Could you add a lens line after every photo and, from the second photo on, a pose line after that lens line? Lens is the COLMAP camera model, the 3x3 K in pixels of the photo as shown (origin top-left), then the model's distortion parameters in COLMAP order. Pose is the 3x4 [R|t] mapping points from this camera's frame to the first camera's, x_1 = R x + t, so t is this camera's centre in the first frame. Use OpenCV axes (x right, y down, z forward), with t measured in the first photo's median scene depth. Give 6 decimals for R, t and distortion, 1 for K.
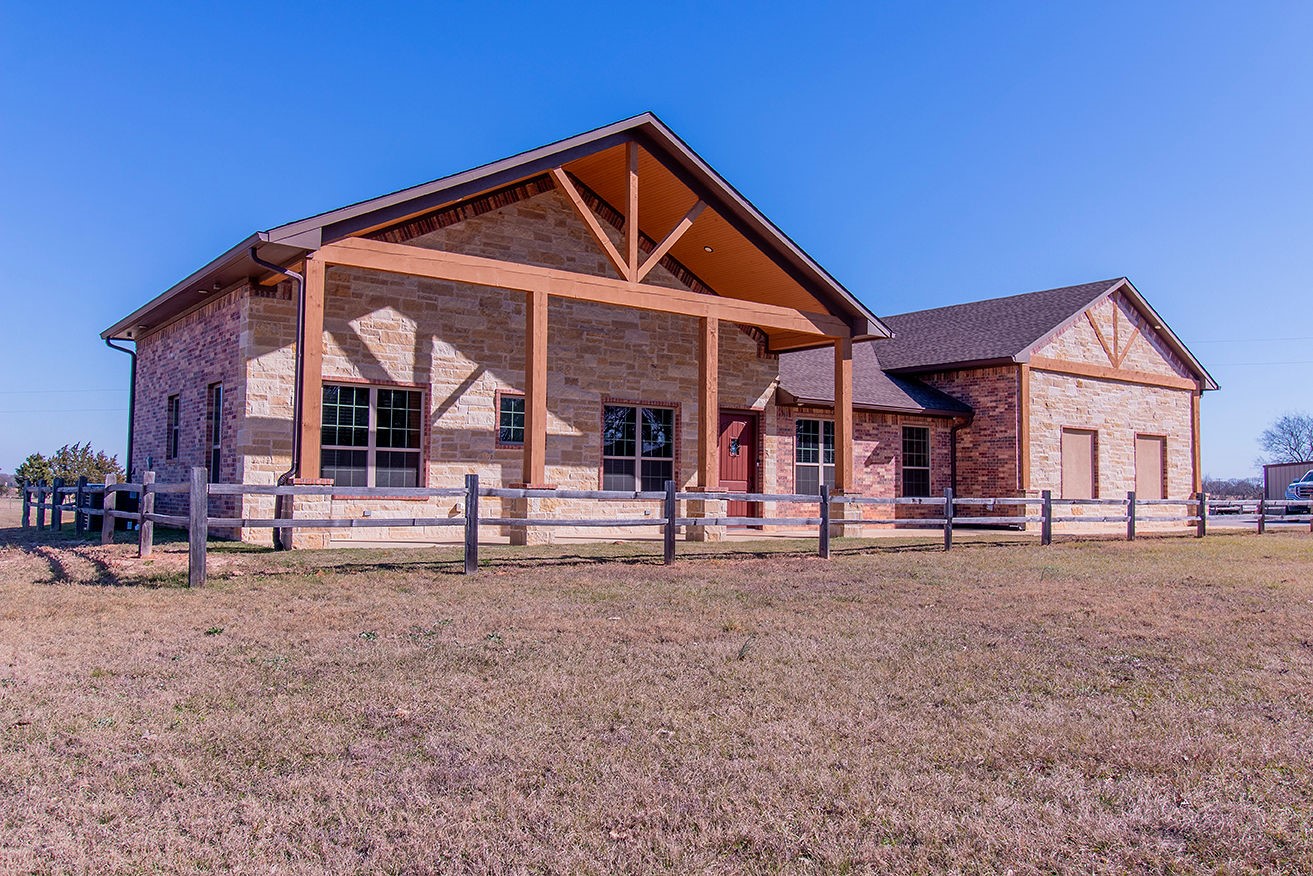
lens RADIAL K [[1031.6, 0, 654.9], [0, 1031.6, 443.0], [0, 0, 1]] dist [-0.005812, 0.007664]
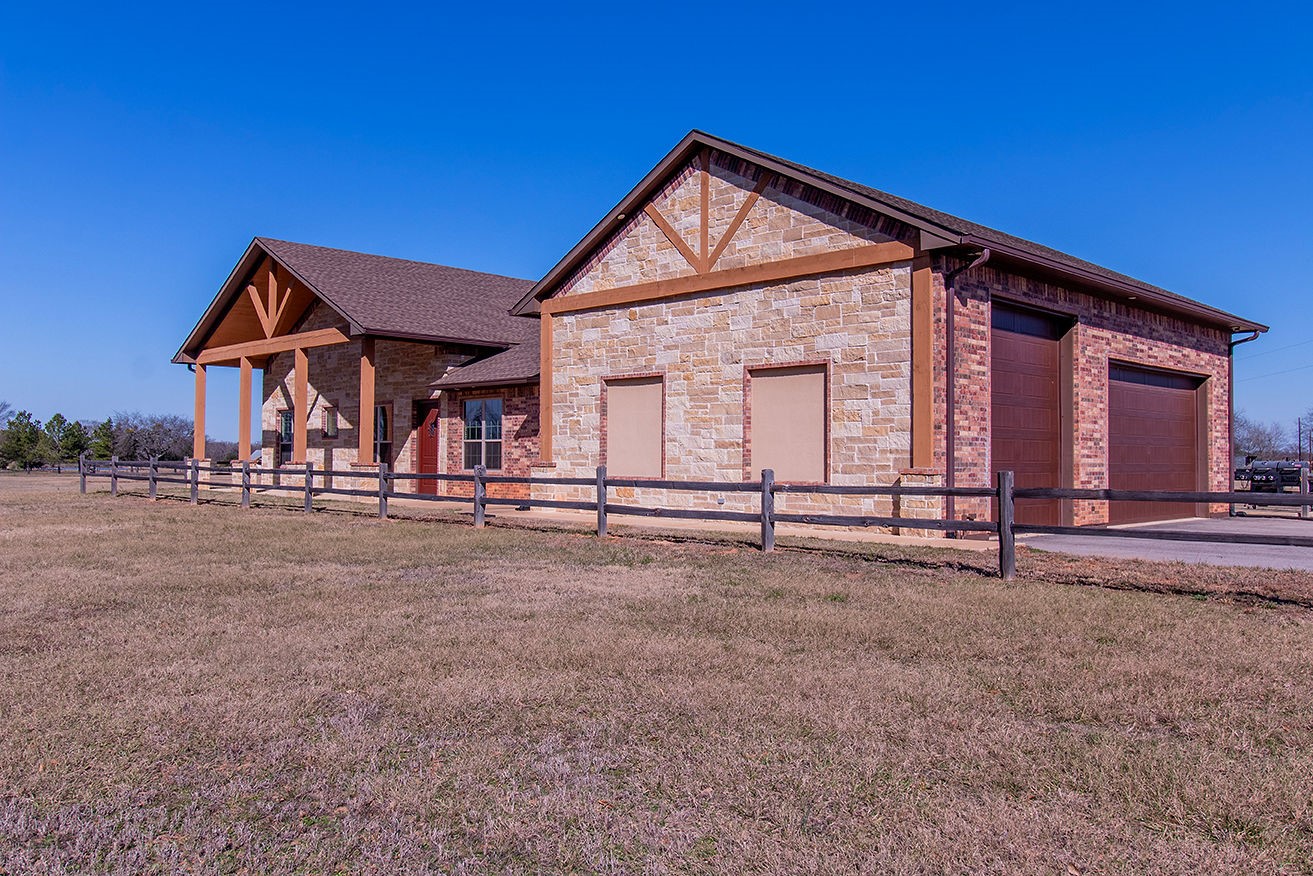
lens RADIAL K [[1031.6, 0, 655.8], [0, 1031.6, 434.6], [0, 0, 1]] dist [-0.005812, 0.007664]
pose [[0.128127, -0.033198, -0.991202, 1.221517], [0.038924, 0.998838, -0.028422, 0.050729], [0.990994, -0.034940, 0.129270, 1.002761]]
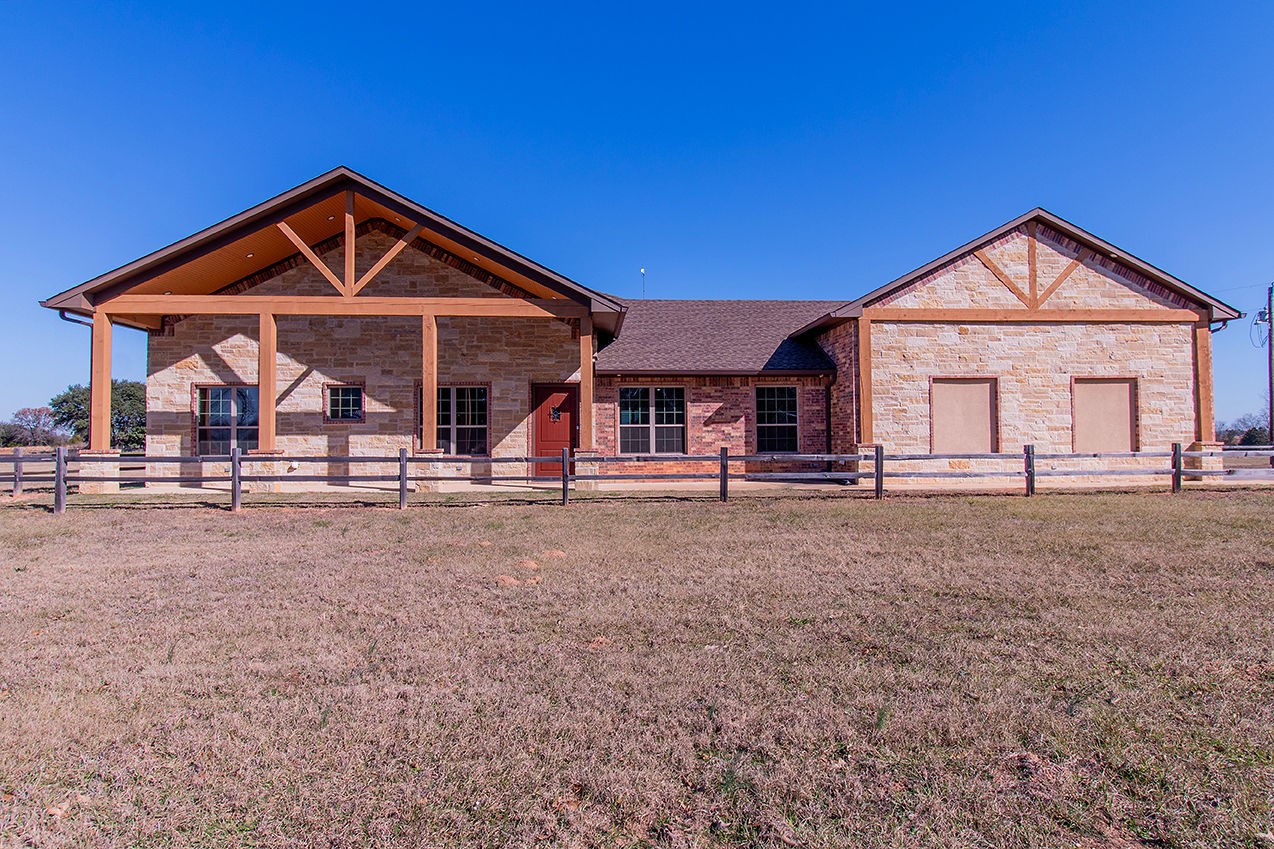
lens RADIAL K [[748.7, 0, 638.8], [0, 748.7, 421.1], [0, 0, 1]] dist [-0.000727, 0.000838]
pose [[0.835883, -0.033677, -0.547874, 0.584542], [0.041378, 0.999142, 0.001714, 0.013174], [0.547346, -0.024102, 0.836559, 0.282771]]
